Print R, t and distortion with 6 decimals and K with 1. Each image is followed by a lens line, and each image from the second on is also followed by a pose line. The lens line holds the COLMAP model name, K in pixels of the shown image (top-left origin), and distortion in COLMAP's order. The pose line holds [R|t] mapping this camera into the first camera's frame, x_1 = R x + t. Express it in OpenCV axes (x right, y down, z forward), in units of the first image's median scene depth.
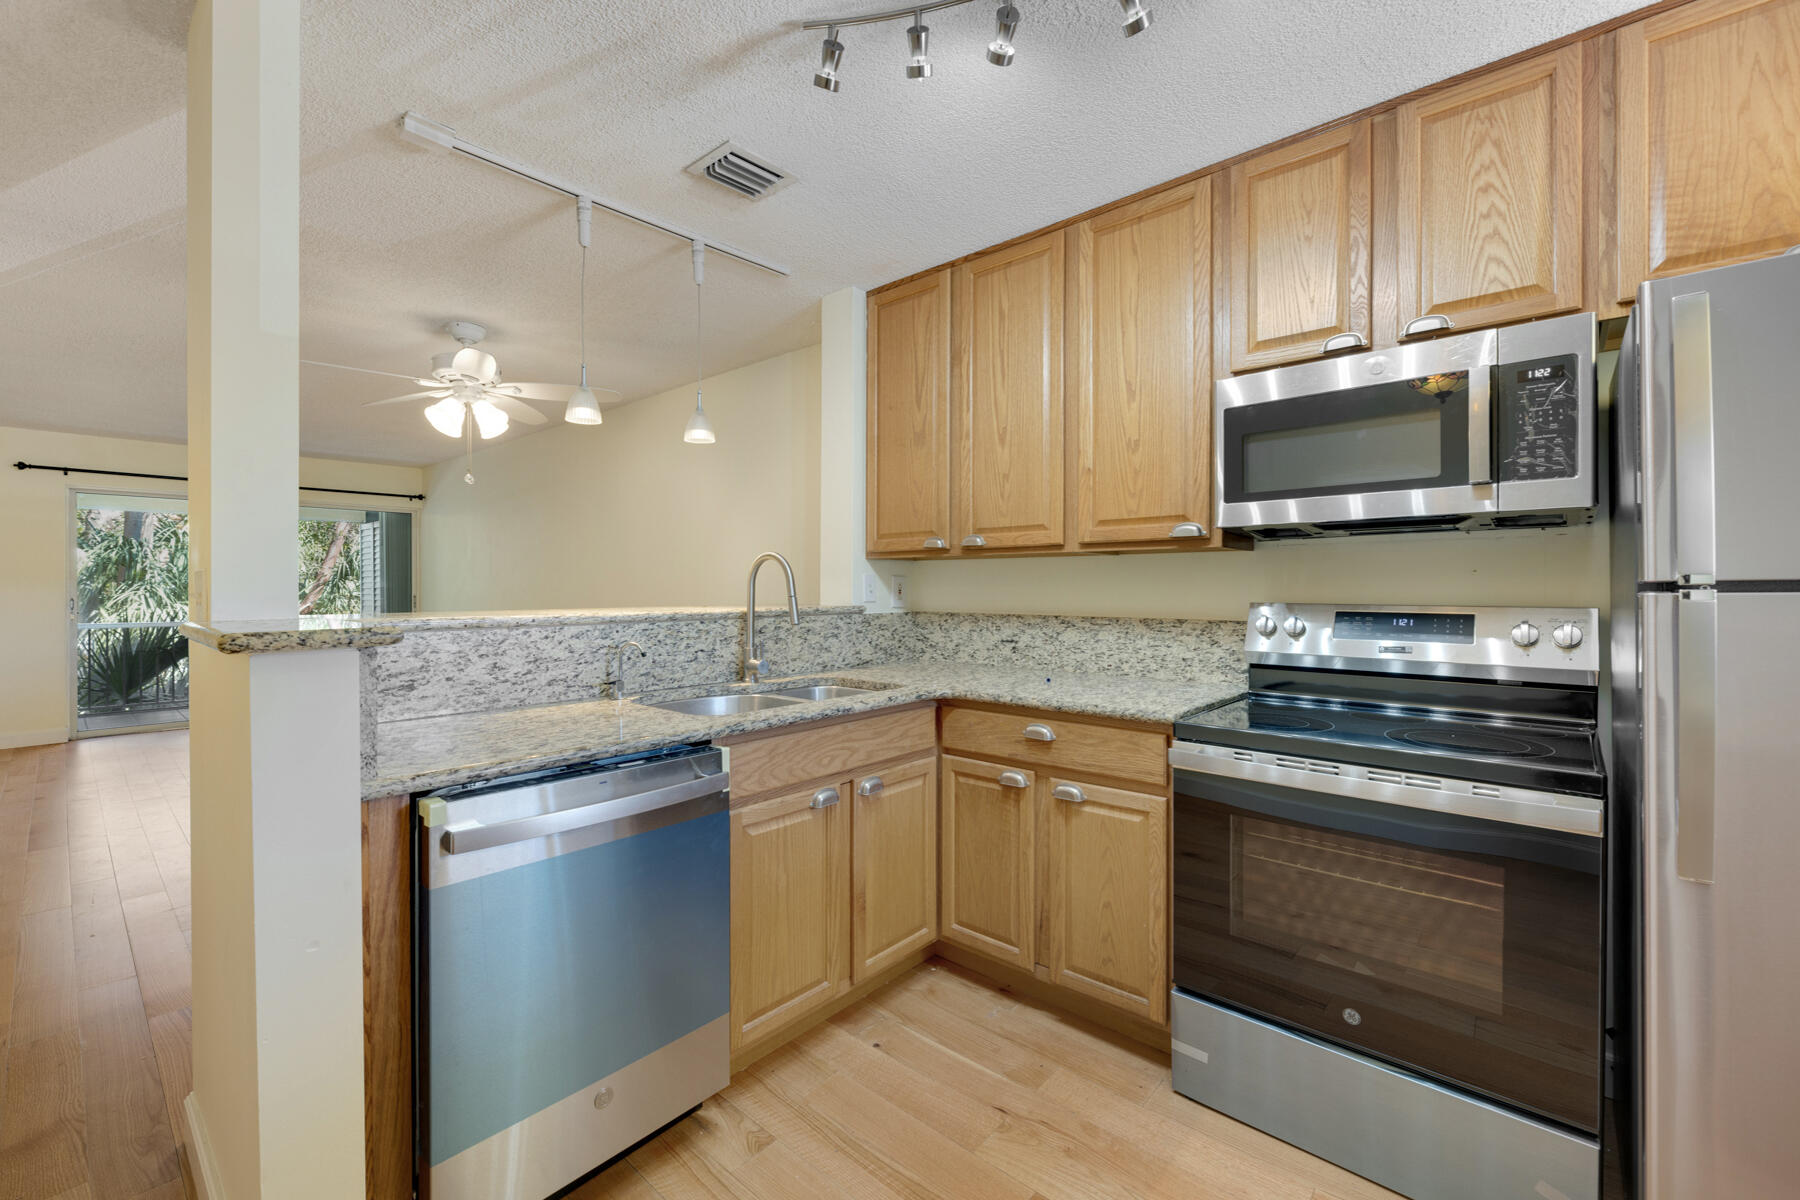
lens RADIAL K [[743.0, 0, 901.5], [0, 743.0, 596.3], [0, 0, 1]] dist [-0.000676, -0.000203]
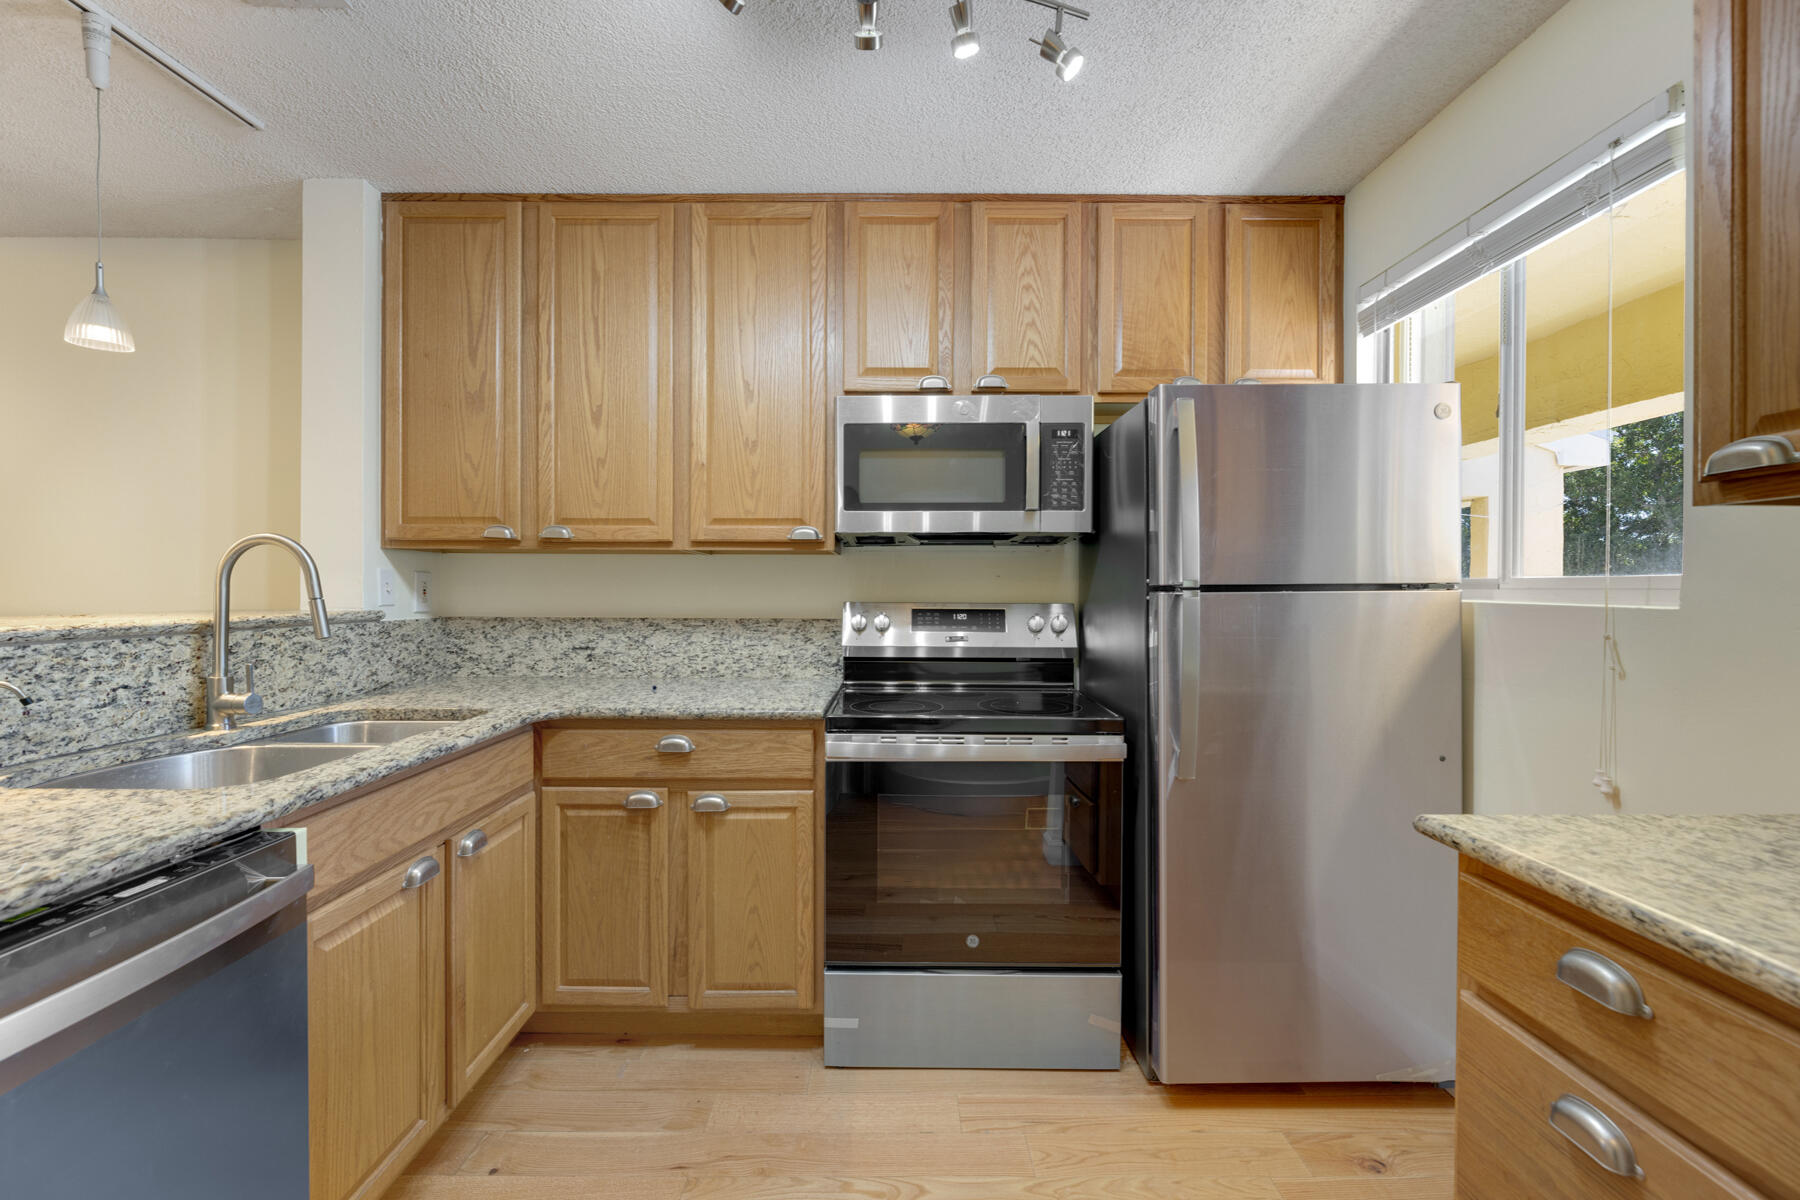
lens RADIAL K [[743.8, 0, 900.0], [0, 743.8, 600.0], [0, 0, 1]] dist [-0.000698, 0.000009]
pose [[0.751738, -0.006435, 0.659430, -0.208109], [0.004026, 0.999979, 0.005168, 0.000207], [-0.659449, -0.001230, 0.751748, 0.120373]]
